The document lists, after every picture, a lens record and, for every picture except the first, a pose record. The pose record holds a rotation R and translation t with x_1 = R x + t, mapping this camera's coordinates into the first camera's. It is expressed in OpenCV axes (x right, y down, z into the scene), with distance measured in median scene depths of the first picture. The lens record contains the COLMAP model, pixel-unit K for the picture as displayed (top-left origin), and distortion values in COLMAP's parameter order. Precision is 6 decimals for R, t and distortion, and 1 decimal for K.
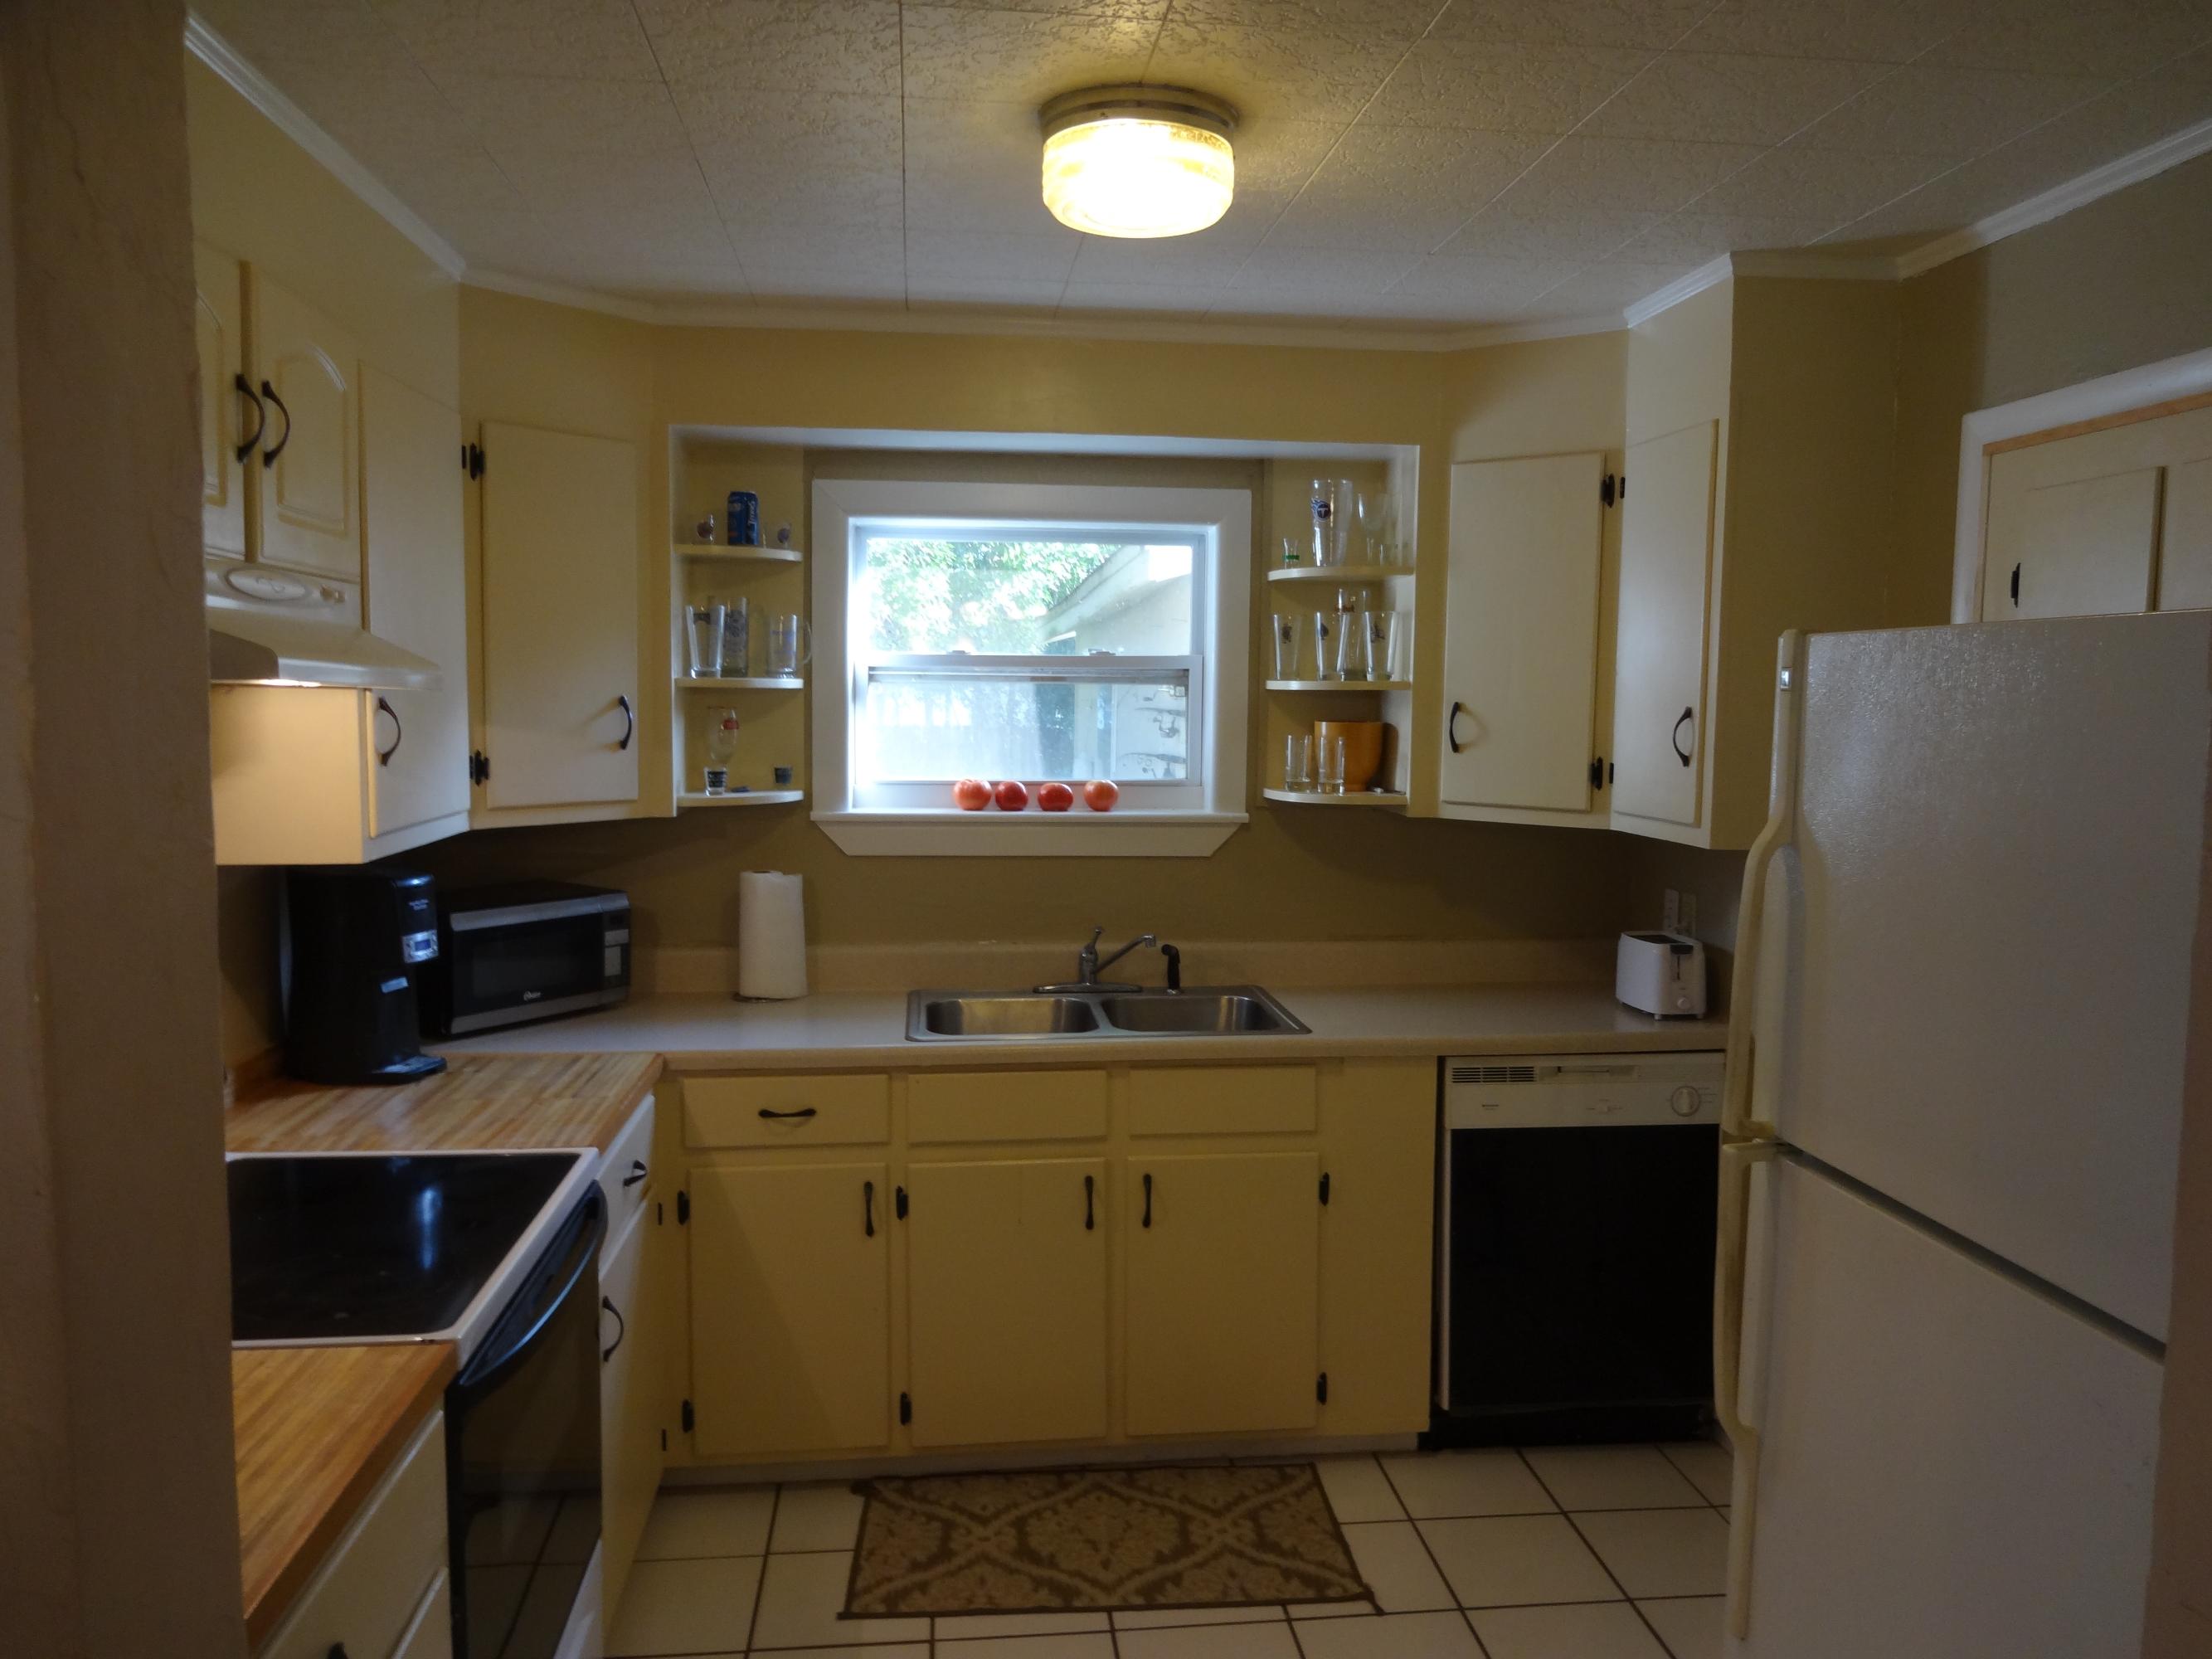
lens RADIAL K [[1631.5, 0, 1120.1], [0, 1631.5, 800.1], [0, 0, 1]] dist [-0.012027, 0.007250]
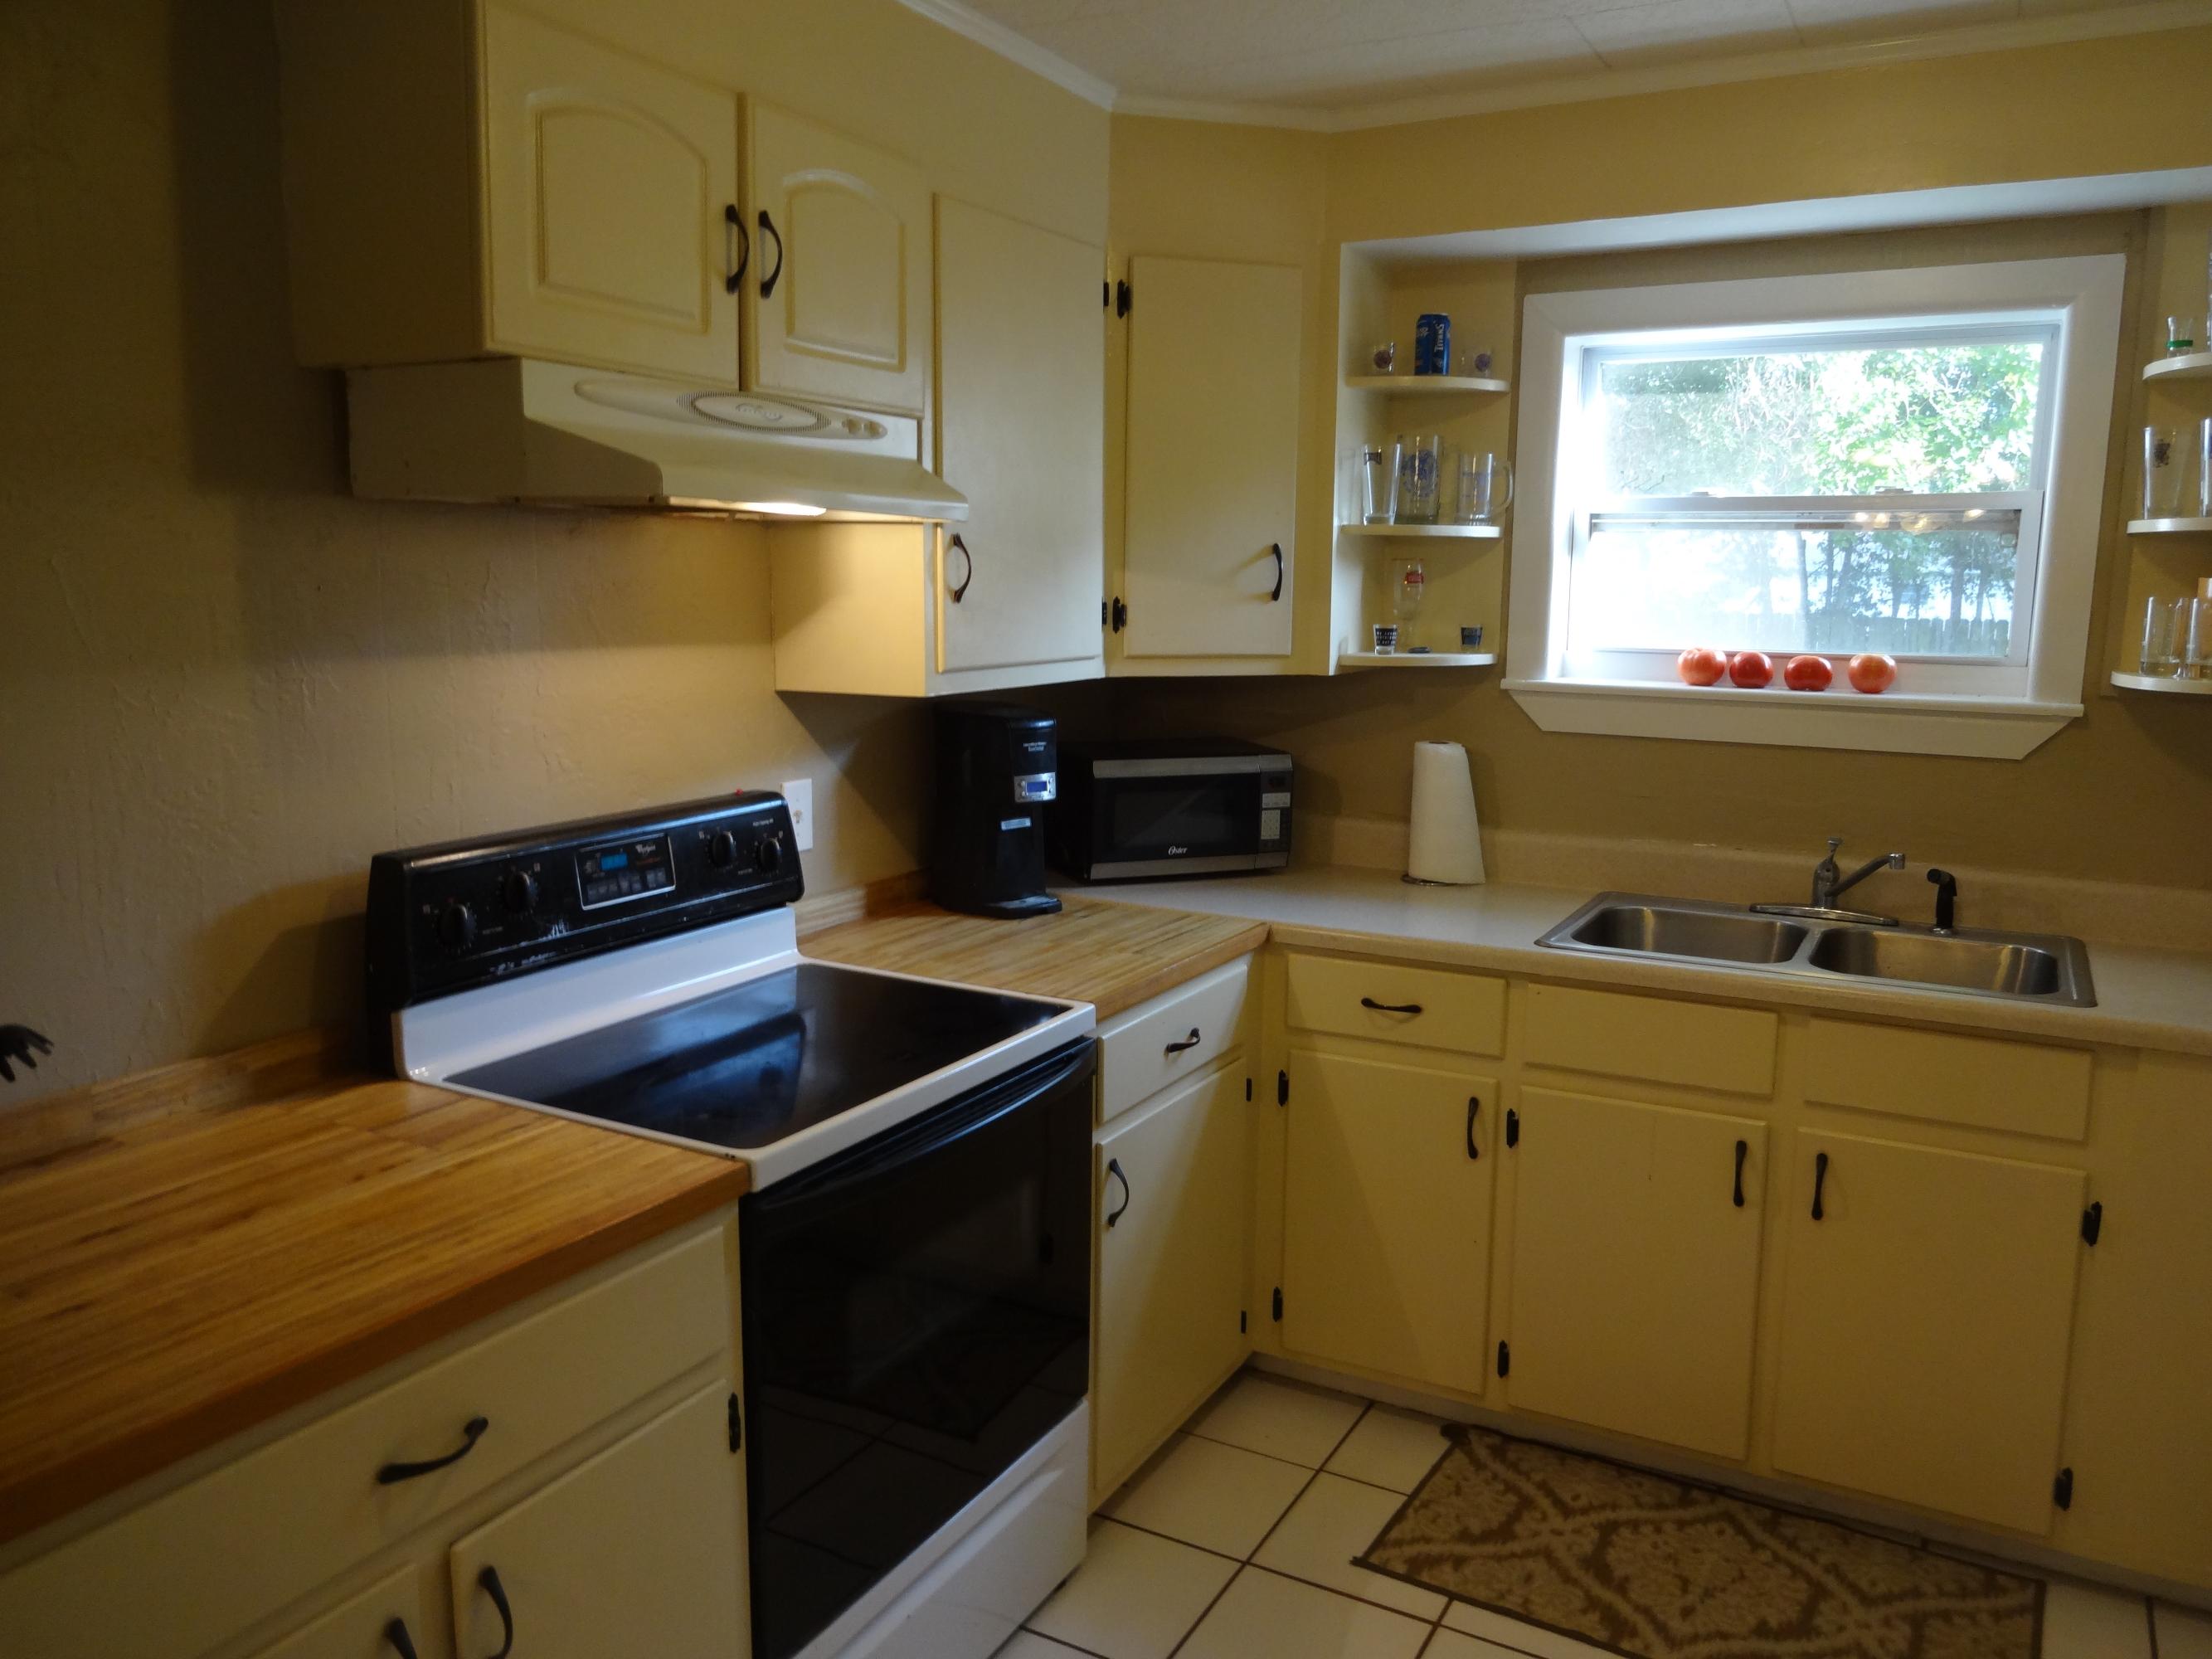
lens RADIAL K [[1631.5, 0, 1127.4], [0, 1631.5, 809.2], [0, 0, 1]] dist [-0.012027, 0.007250]
pose [[0.815503, 0.081291, -0.573015, 0.174779], [-0.041233, 0.995731, 0.082578, 0.014441], [0.577282, -0.043715, 0.815374, 0.175876]]
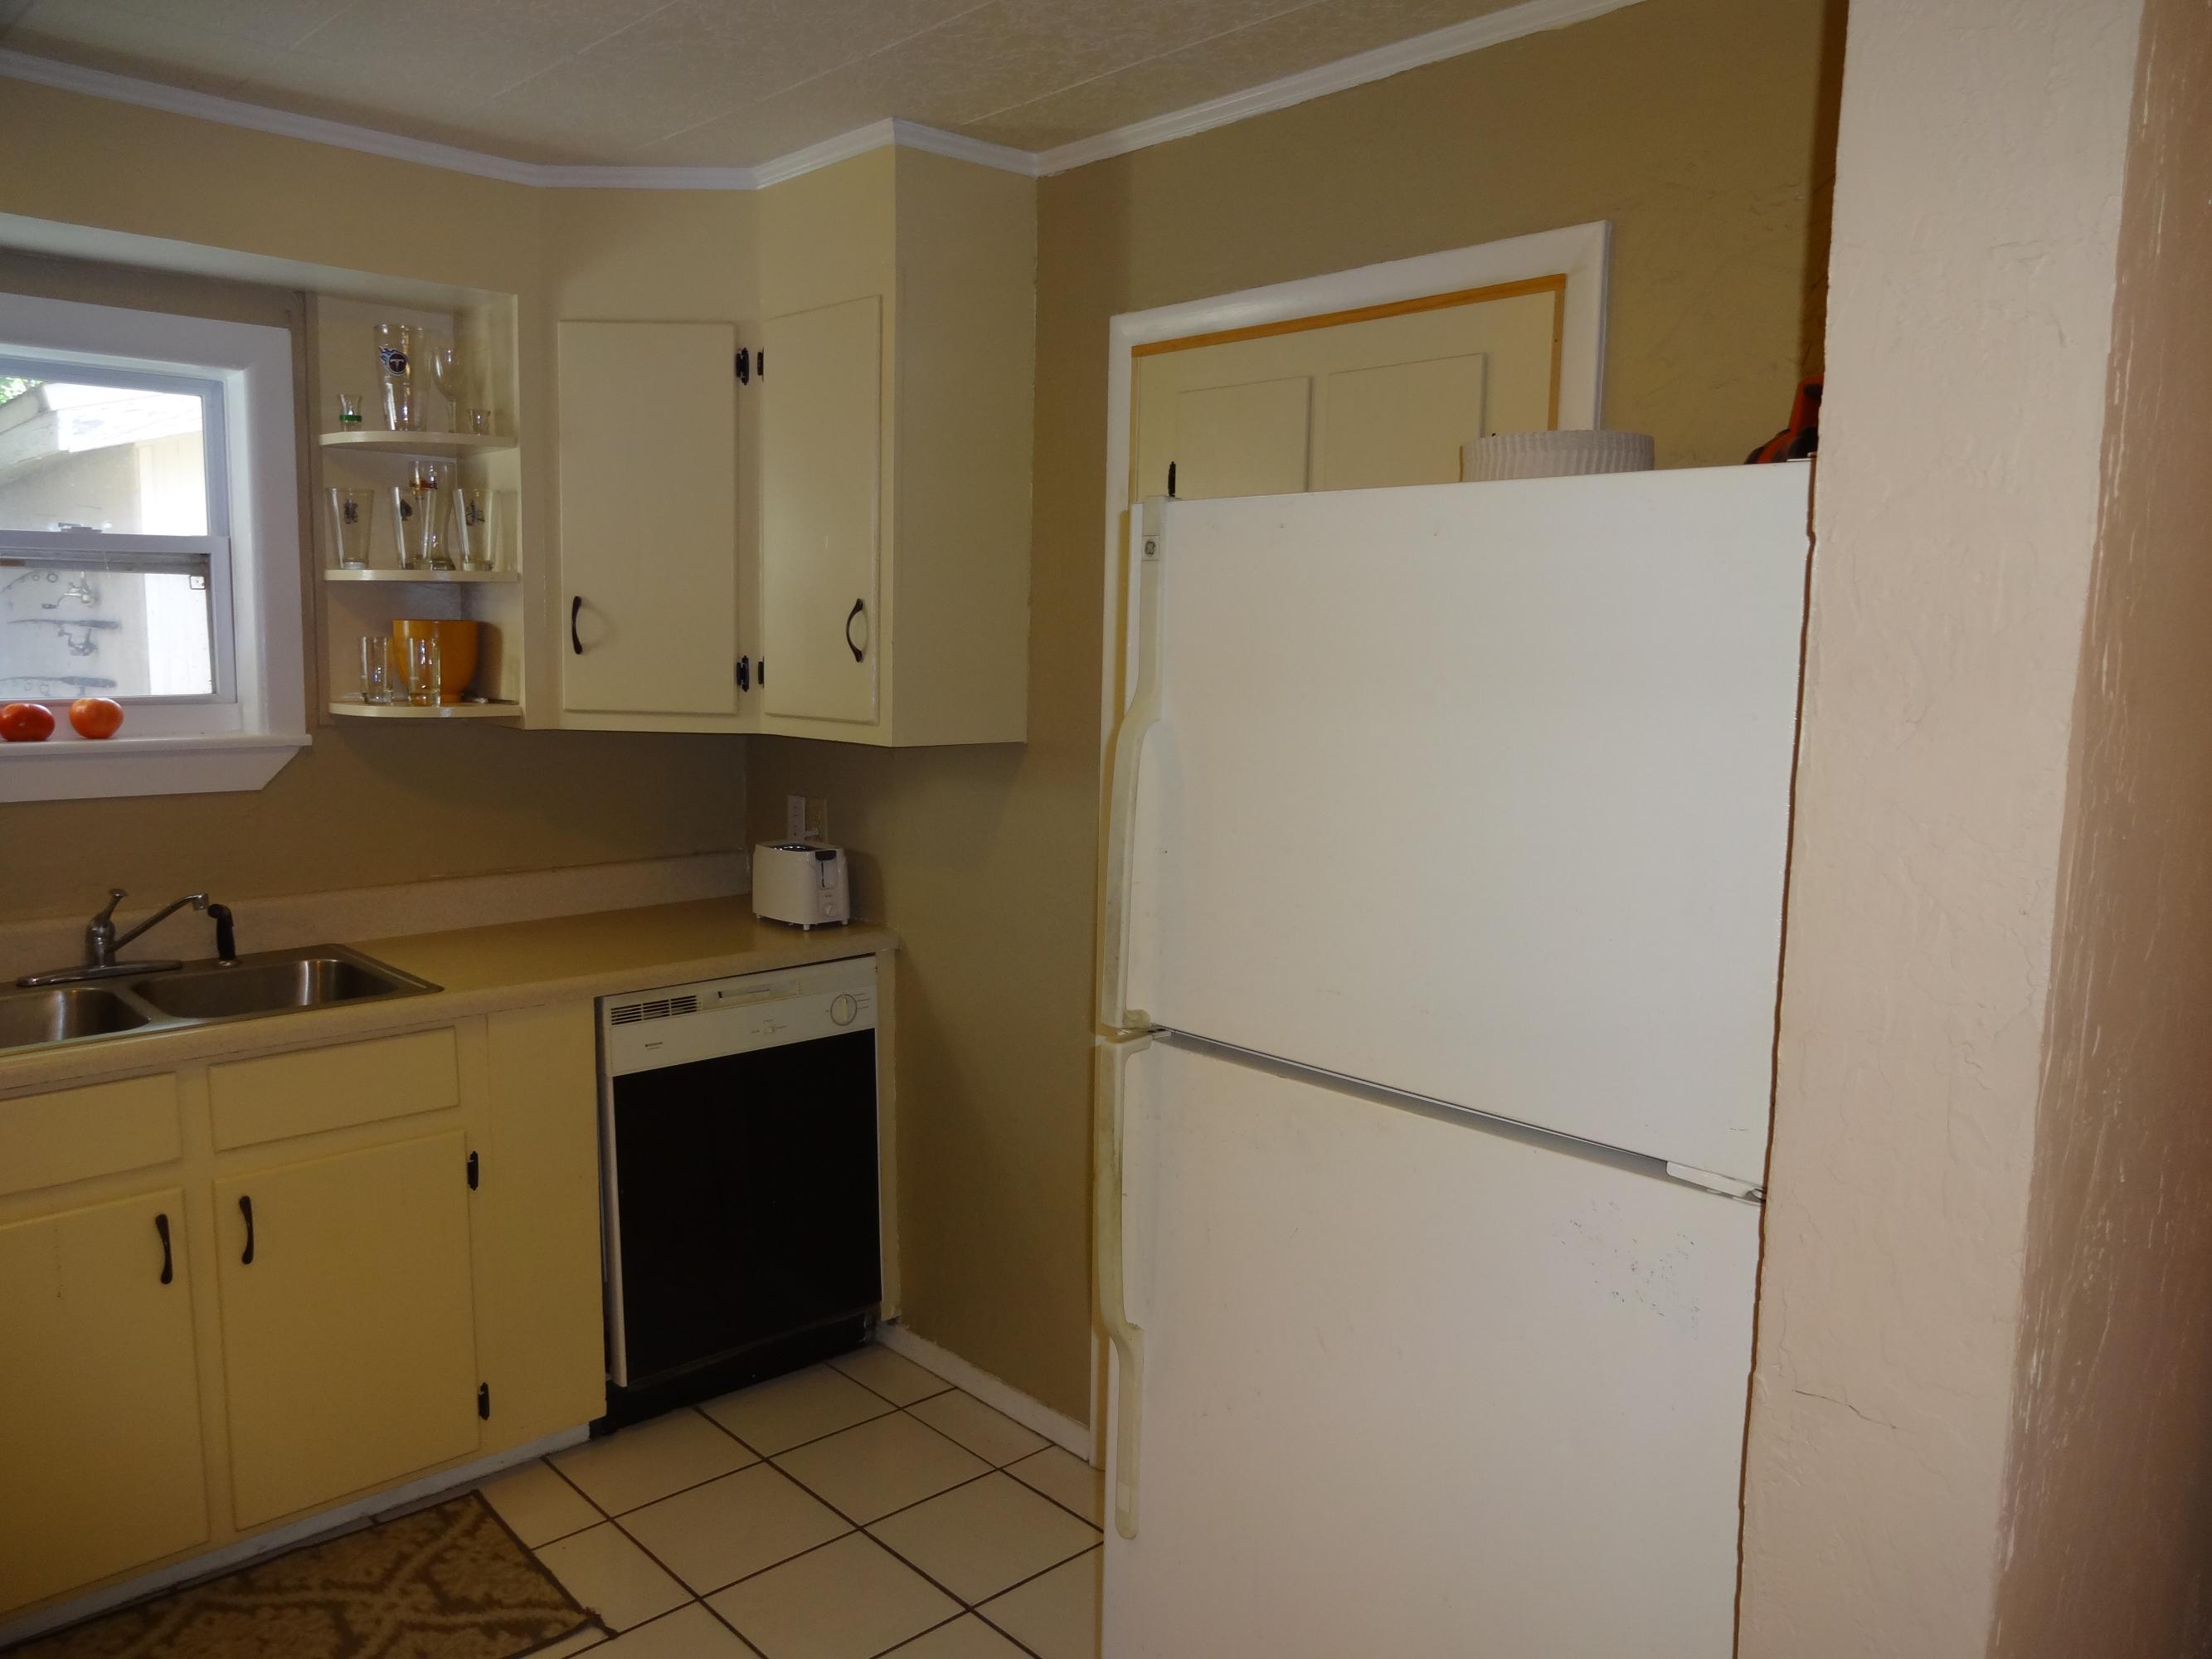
lens RADIAL K [[1631.5, 0, 1106.6], [0, 1631.5, 805.8], [0, 0, 1]] dist [-0.012027, 0.007250]
pose [[0.801456, -0.064228, 0.594595, -0.101143], [0.034852, 0.997543, 0.060778, 0.009726], [-0.597037, -0.027988, 0.801725, 0.131996]]
